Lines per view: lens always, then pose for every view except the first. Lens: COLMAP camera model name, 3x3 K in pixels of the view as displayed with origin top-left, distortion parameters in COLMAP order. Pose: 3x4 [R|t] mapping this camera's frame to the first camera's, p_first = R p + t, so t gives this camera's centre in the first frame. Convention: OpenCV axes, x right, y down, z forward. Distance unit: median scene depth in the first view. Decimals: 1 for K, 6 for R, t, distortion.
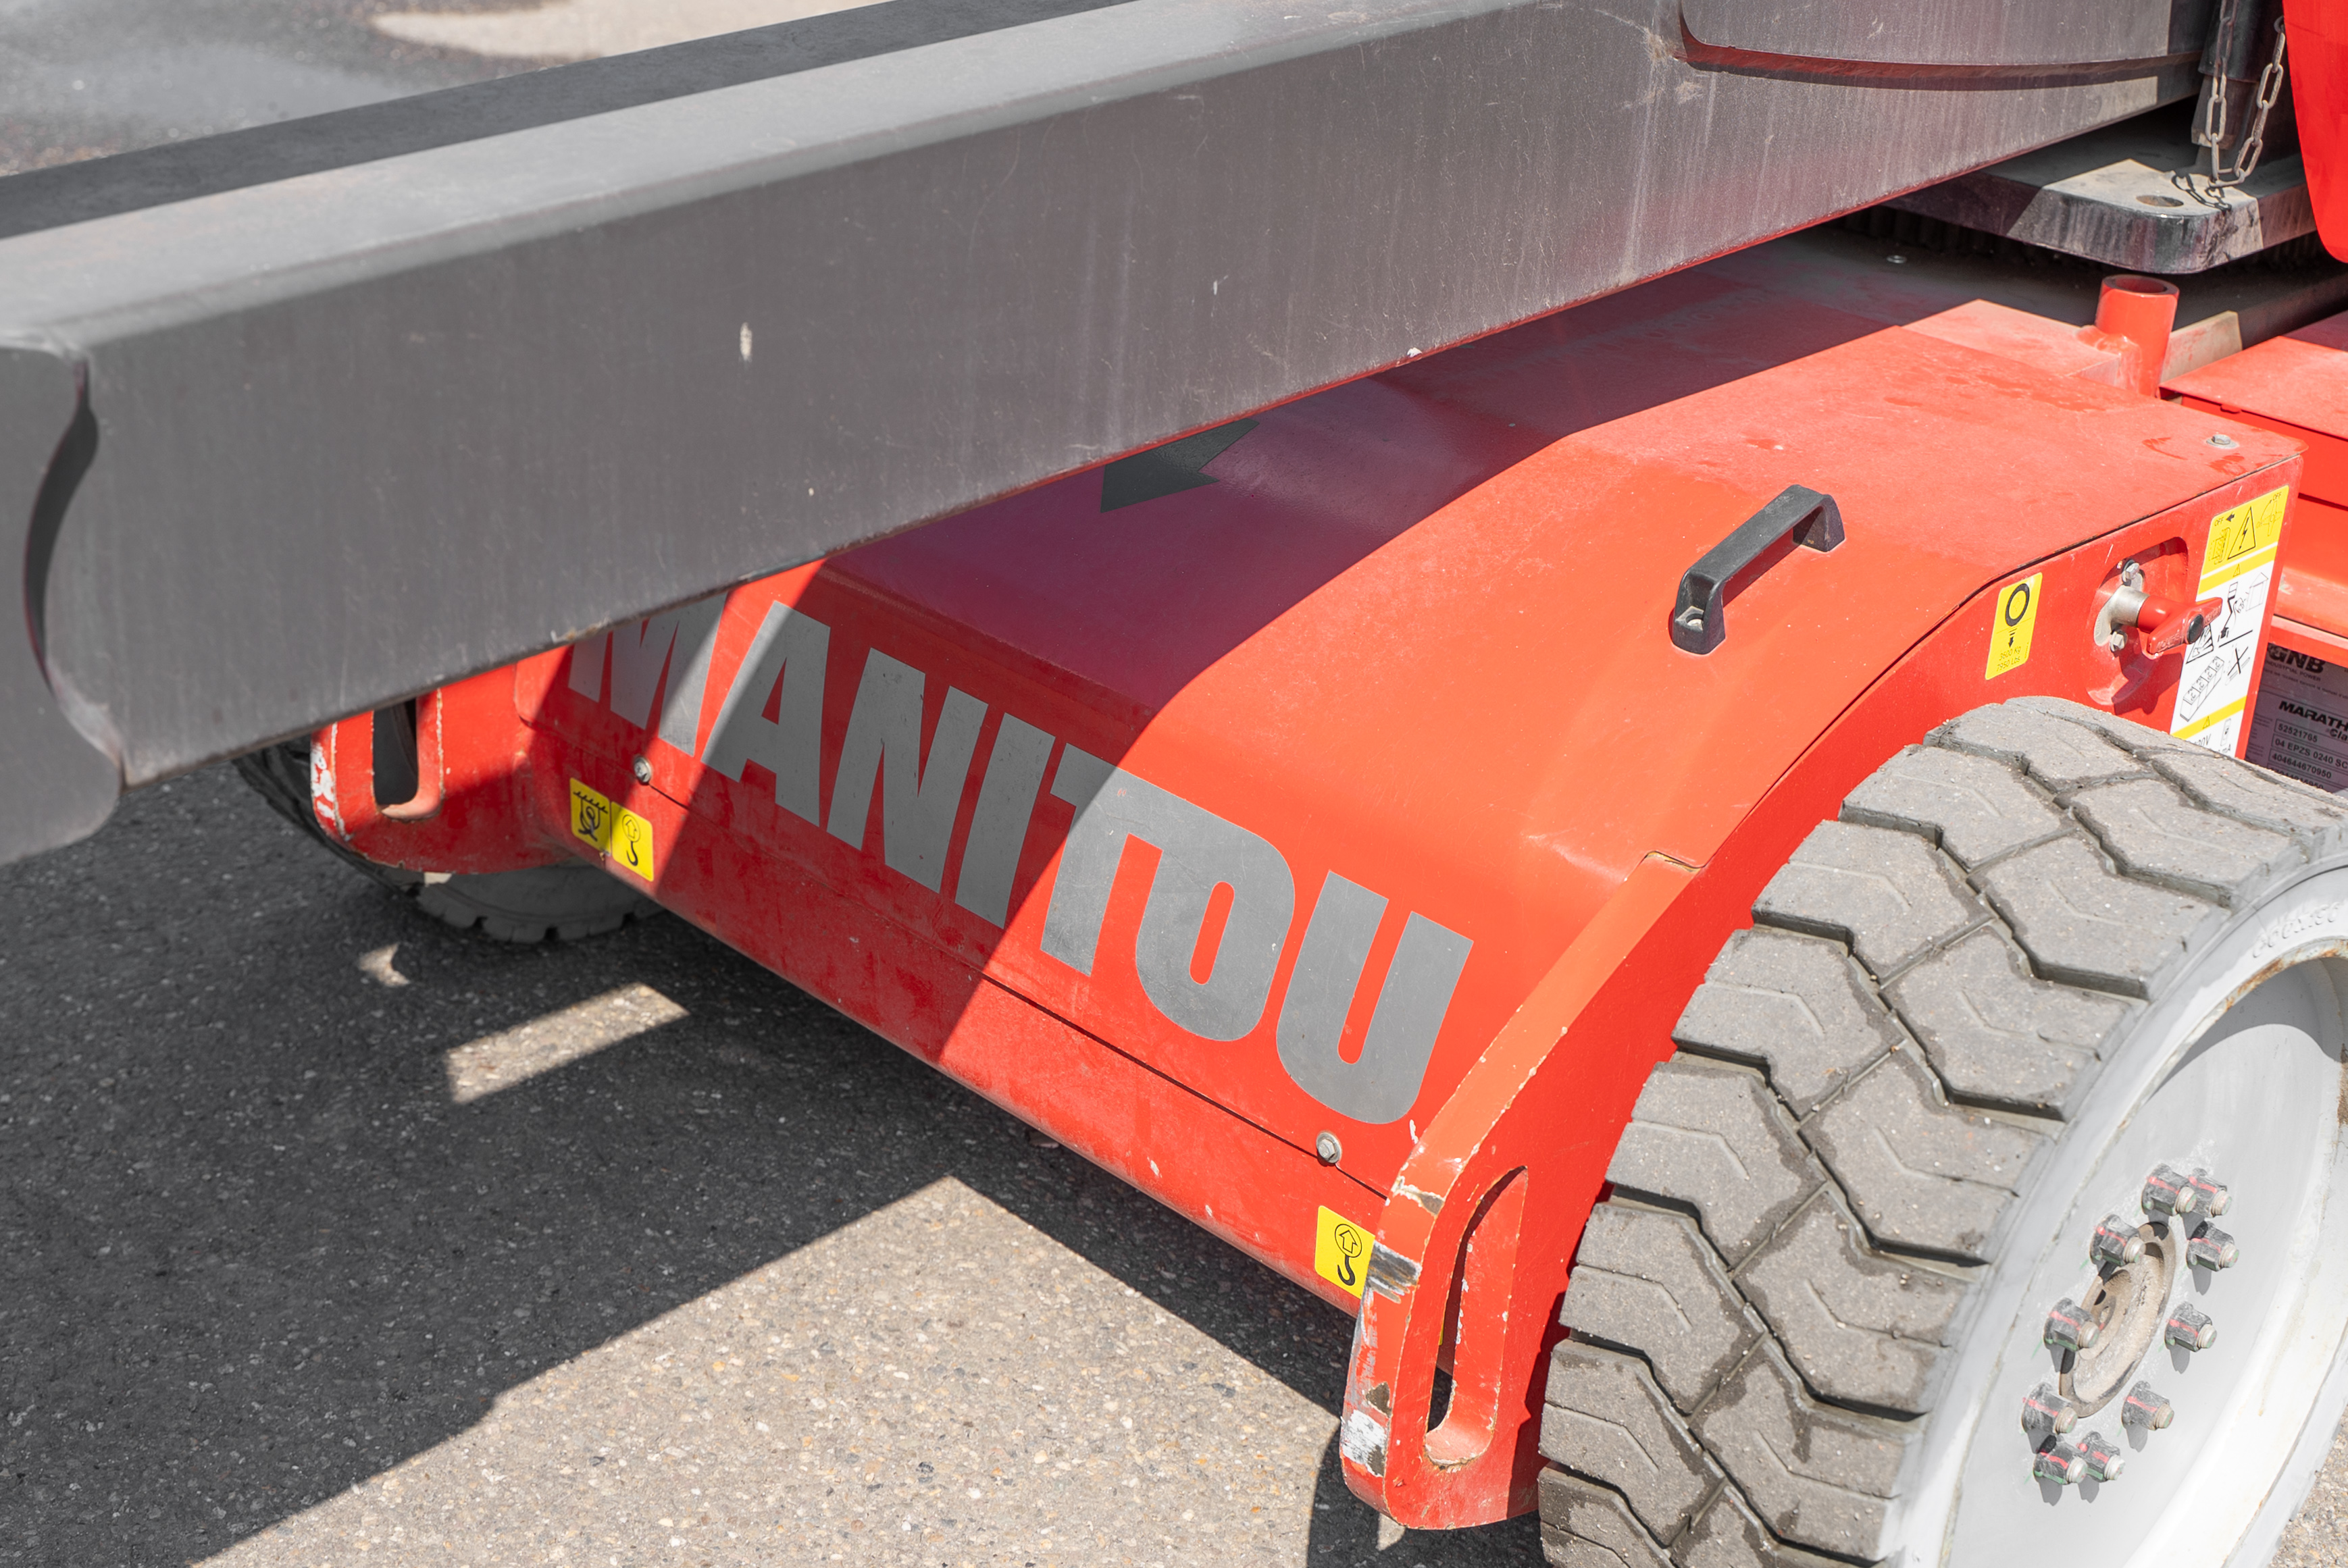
lens RADIAL K [[2907.5, 0, 1174.8], [0, 2907.5, 782.6], [0, 0, 1]] dist [0.007799, 0.000000]
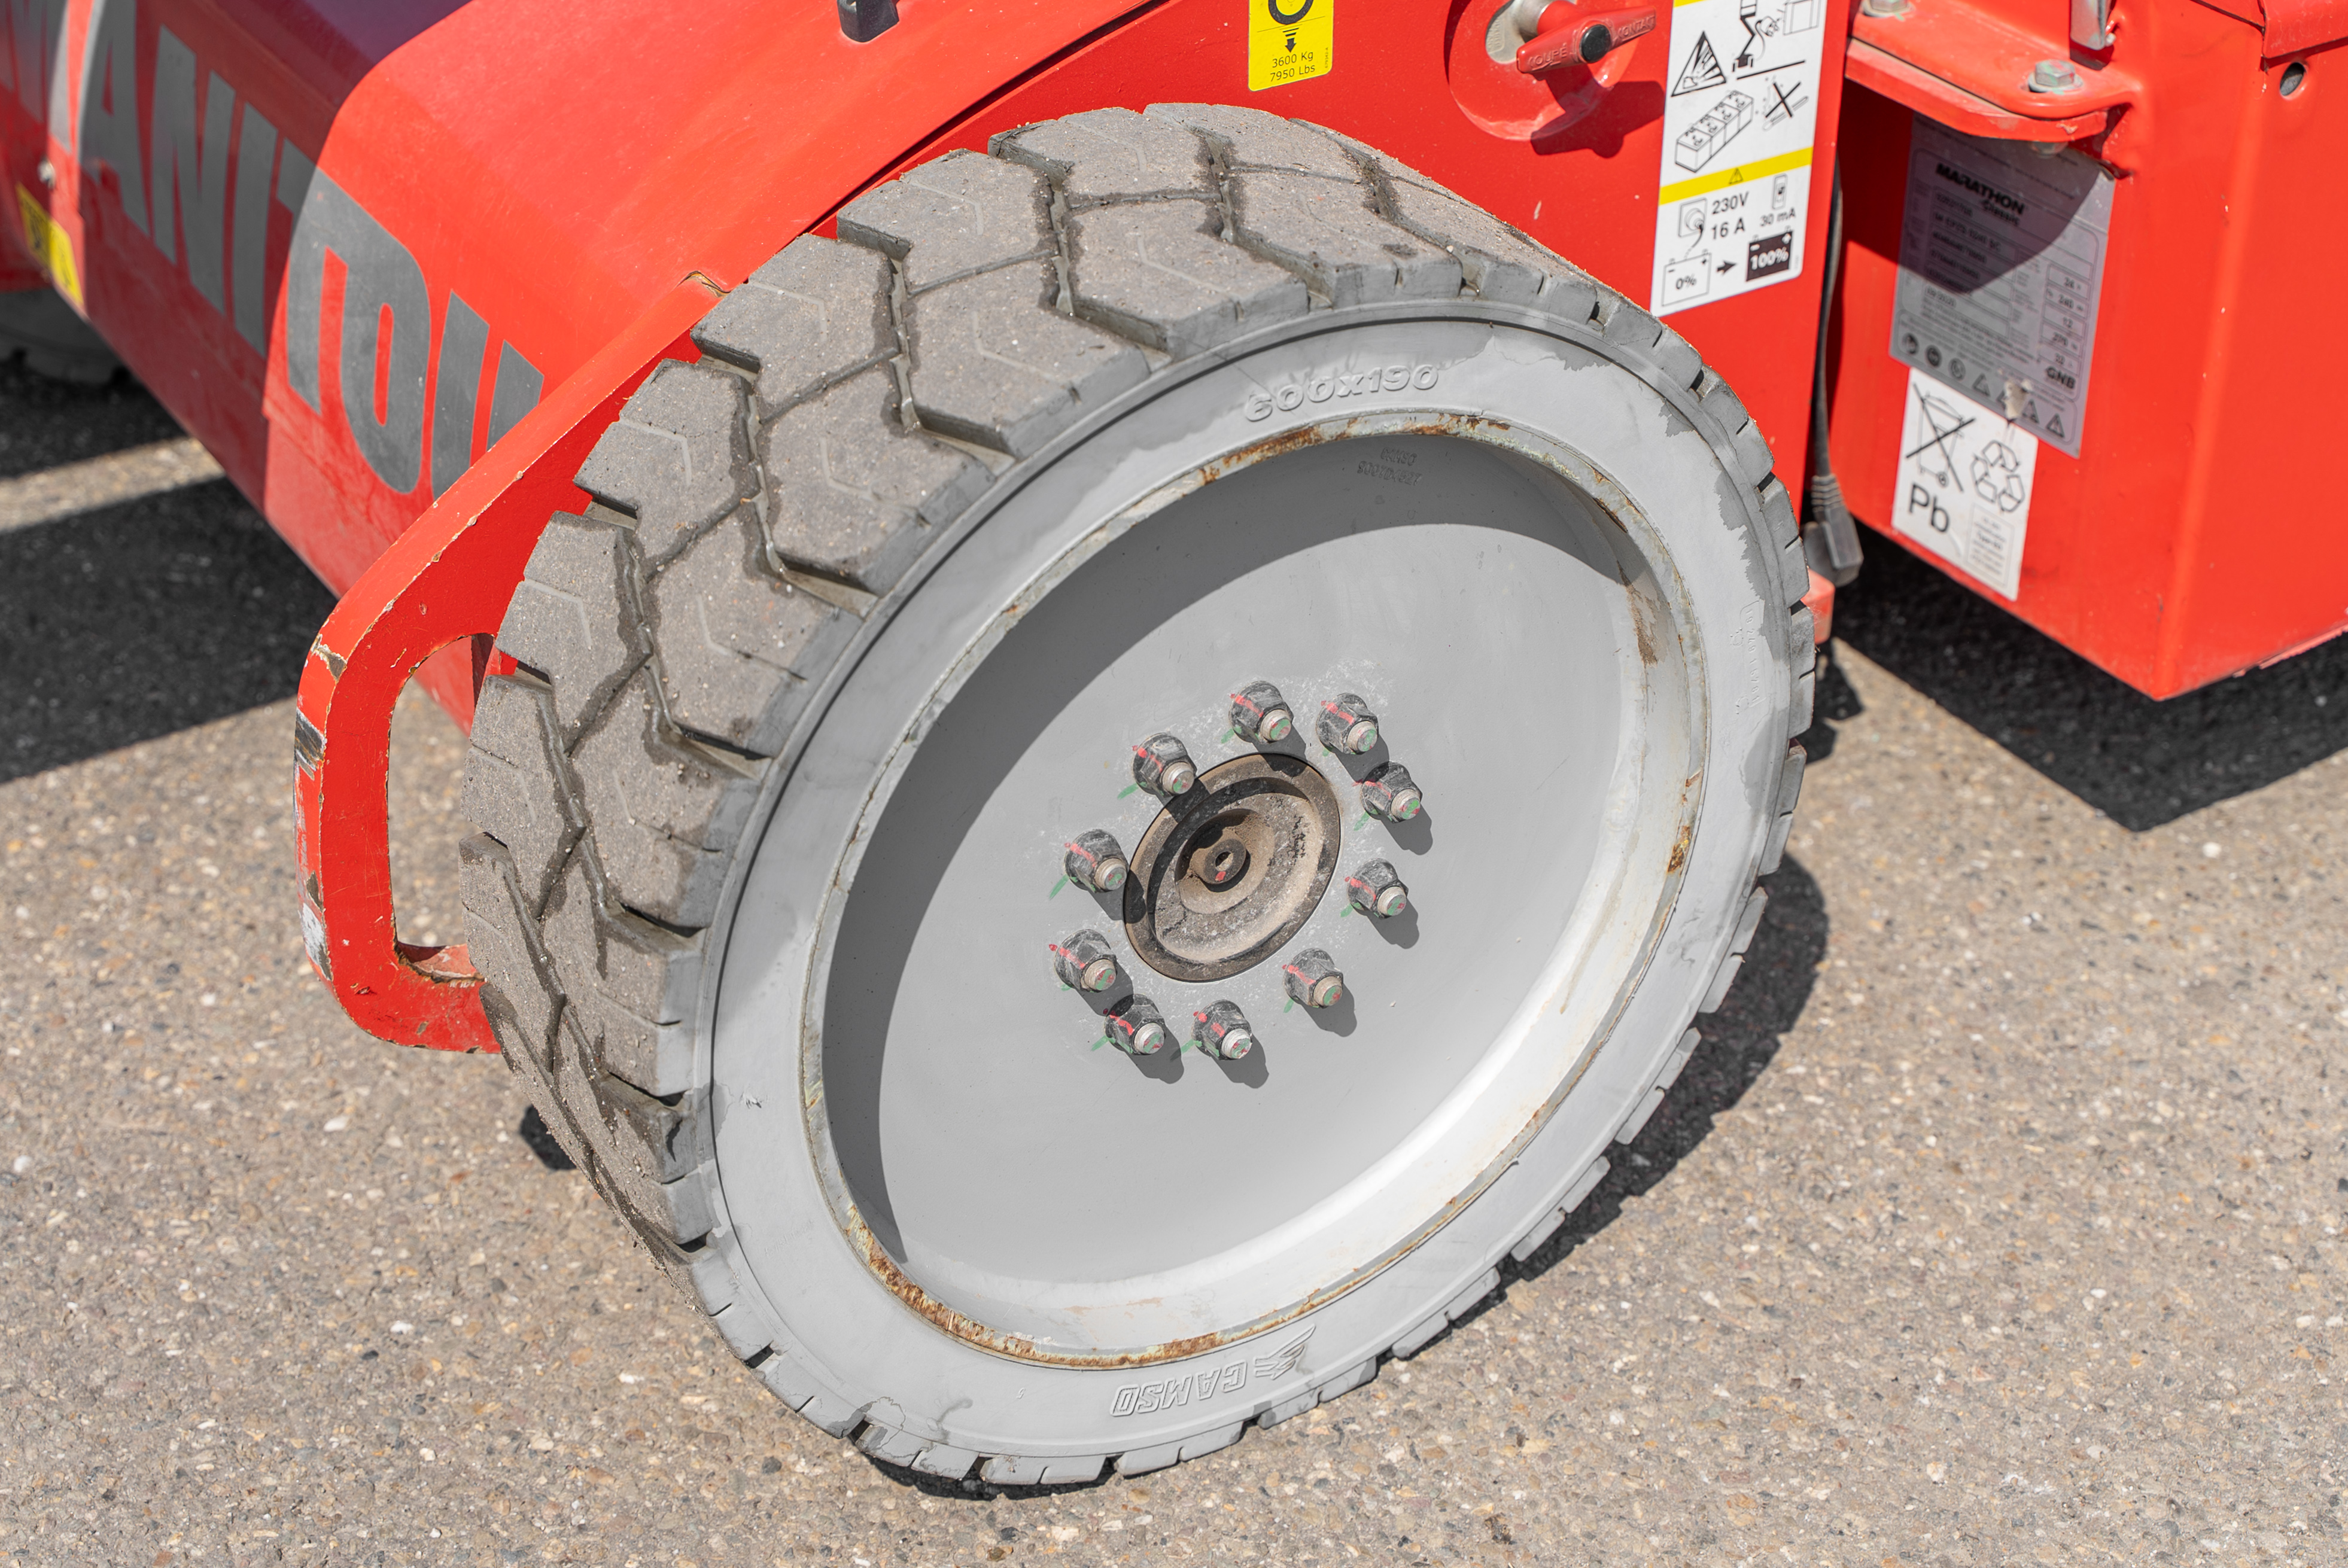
lens RADIAL K [[3463.1, 0, 1174.1], [0, 3463.1, 783.7], [0, 0, 1]] dist [-0.035388, 0.000000]
pose [[0.986648, 0.067009, -0.148442, 0.485737], [-0.046024, 0.989005, 0.140539, 0.024627], [0.156228, -0.131831, 0.978884, 0.037656]]
